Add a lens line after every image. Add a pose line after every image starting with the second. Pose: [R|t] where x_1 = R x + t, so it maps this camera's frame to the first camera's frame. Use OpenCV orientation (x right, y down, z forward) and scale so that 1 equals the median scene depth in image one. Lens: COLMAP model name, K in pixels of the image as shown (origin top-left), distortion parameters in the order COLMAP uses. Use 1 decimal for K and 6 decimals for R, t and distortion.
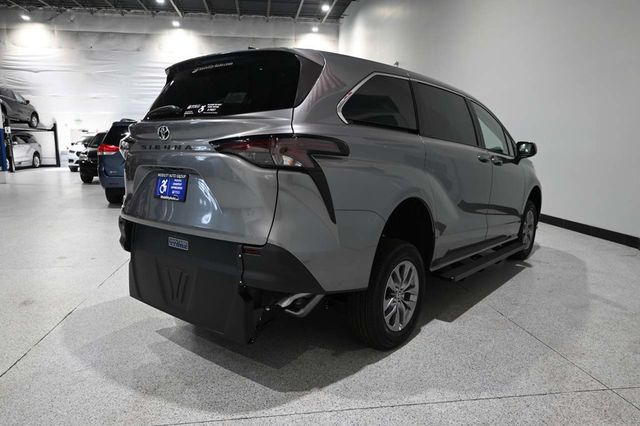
lens RADIAL K [[448.2, 0, 319.5], [0, 448.2, 210.4], [0, 0, 1]] dist [-0.001284, -0.000009]
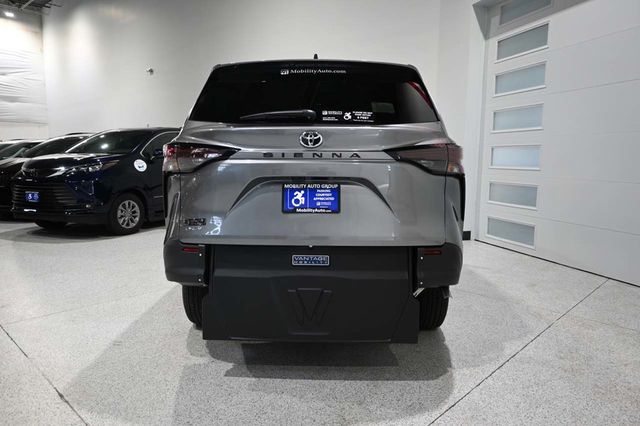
lens RADIAL K [[448.2, 0, 319.3], [0, 448.2, 215.2], [0, 0, 1]] dist [-0.001284, -0.000009]
pose [[0.790878, -0.071530, 0.607779, -0.888156], [0.081780, 0.996591, 0.010872, -0.027353], [-0.606485, 0.041106, 0.794032, 0.268898]]
